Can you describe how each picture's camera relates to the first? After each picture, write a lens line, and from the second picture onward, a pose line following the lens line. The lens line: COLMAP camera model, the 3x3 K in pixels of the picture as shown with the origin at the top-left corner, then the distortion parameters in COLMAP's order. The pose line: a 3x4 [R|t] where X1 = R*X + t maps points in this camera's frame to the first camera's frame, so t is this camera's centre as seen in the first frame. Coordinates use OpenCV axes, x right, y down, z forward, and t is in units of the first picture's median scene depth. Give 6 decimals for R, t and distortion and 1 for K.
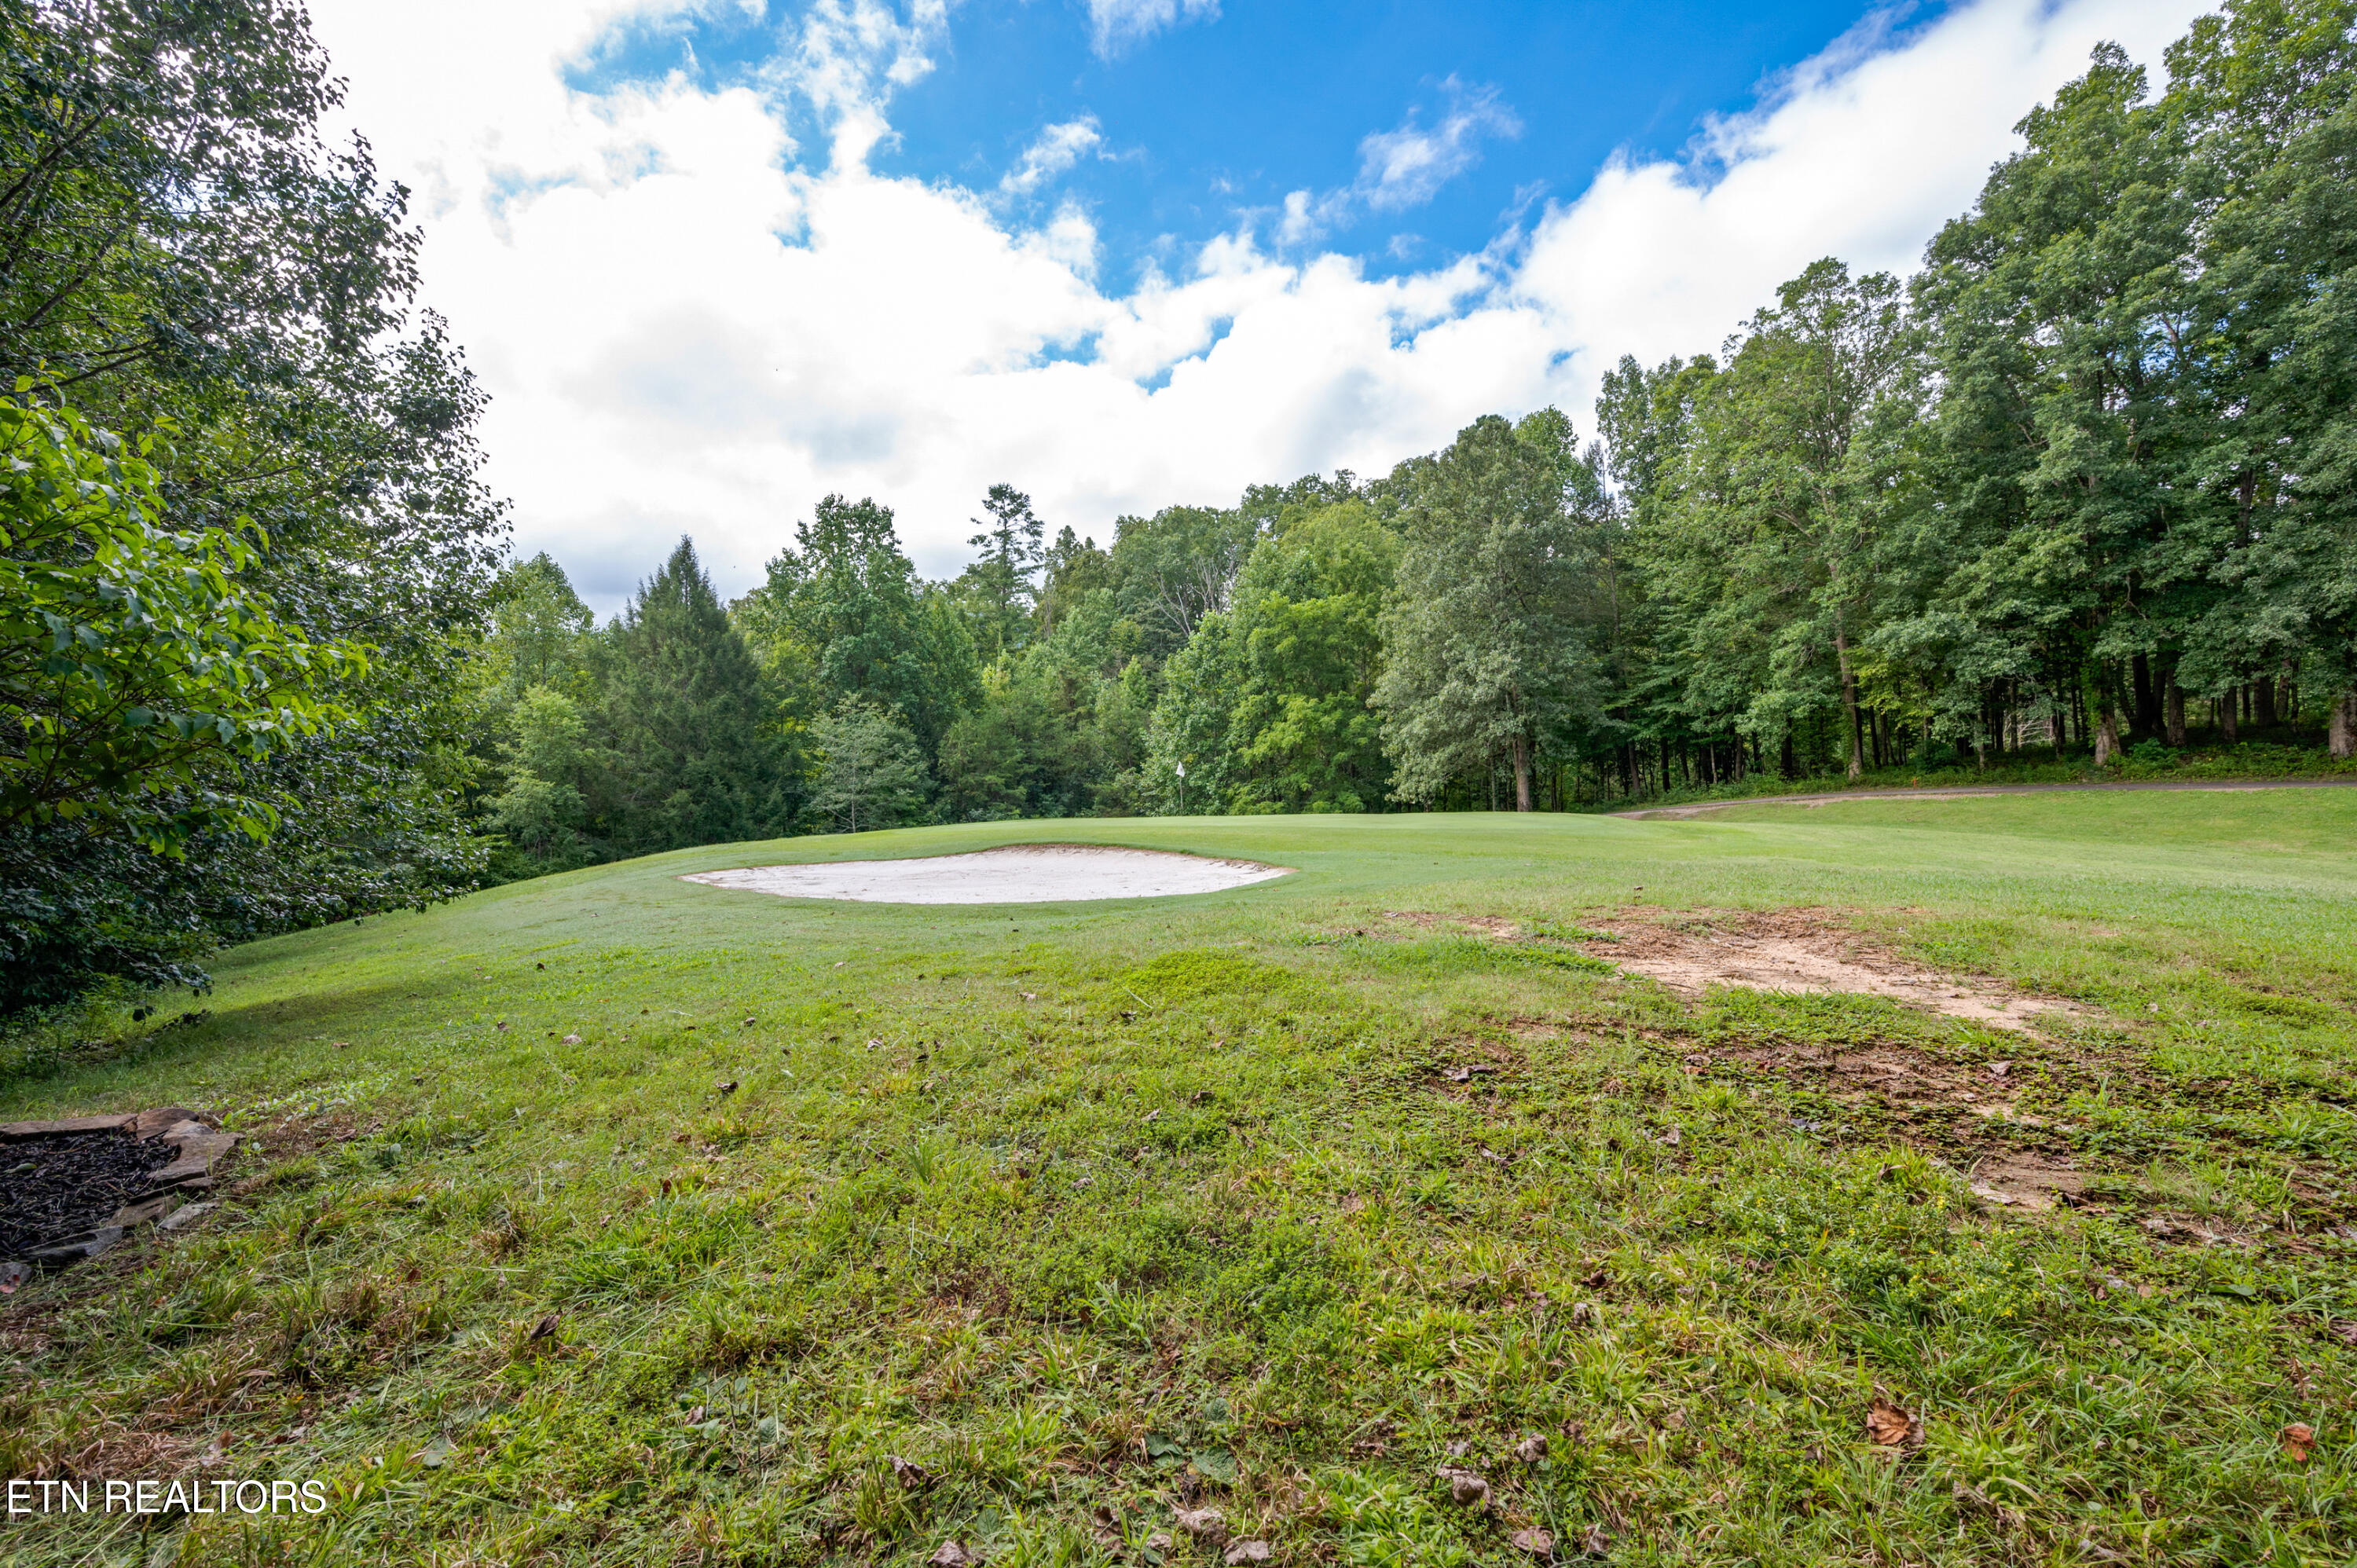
lens RADIAL K [[1046.9, 0, 1195.5], [0, 1046.9, 779.9], [0, 0, 1]] dist [-0.003332, -0.000431]
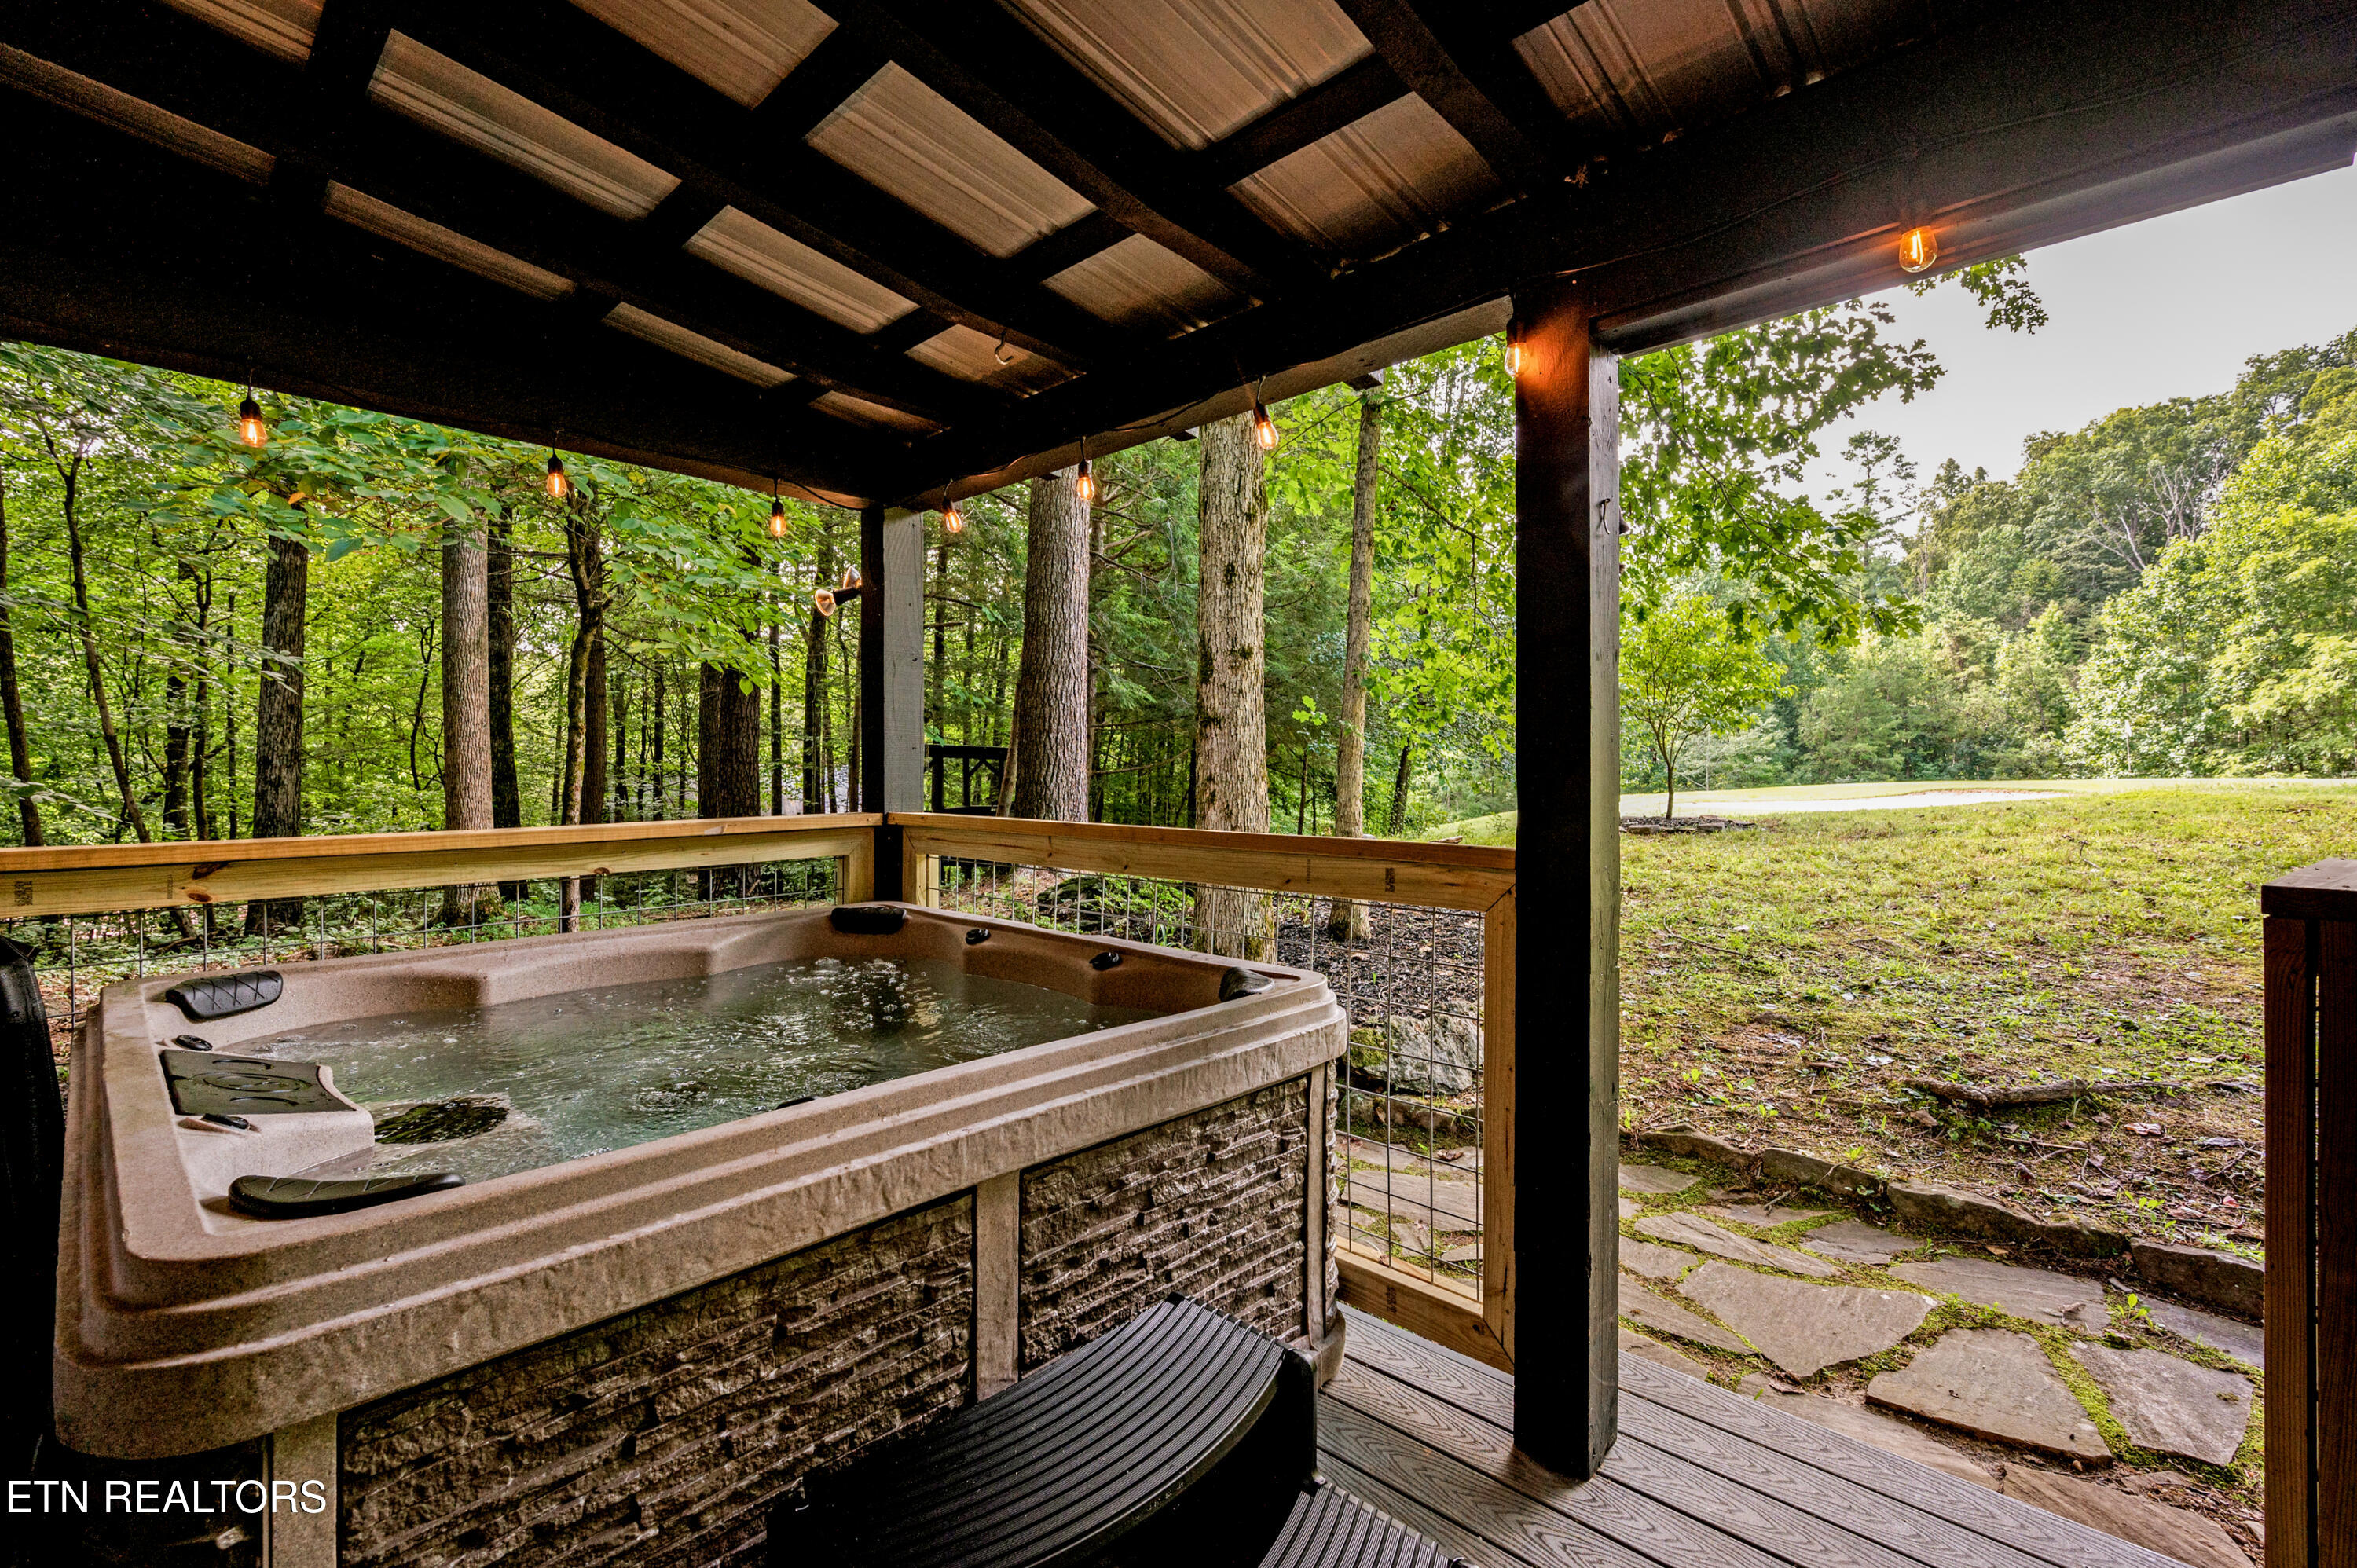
lens RADIAL K [[1018.7, 0, 1177.8], [0, 1018.7, 762.6], [0, 0, 1]] dist [-0.003528, -0.000490]
pose [[0.721266, 0.003566, -0.692649, 0.001300], [0.001805, 0.999974, 0.007028, 0.006000], [0.692655, -0.006320, 0.721241, -0.107667]]
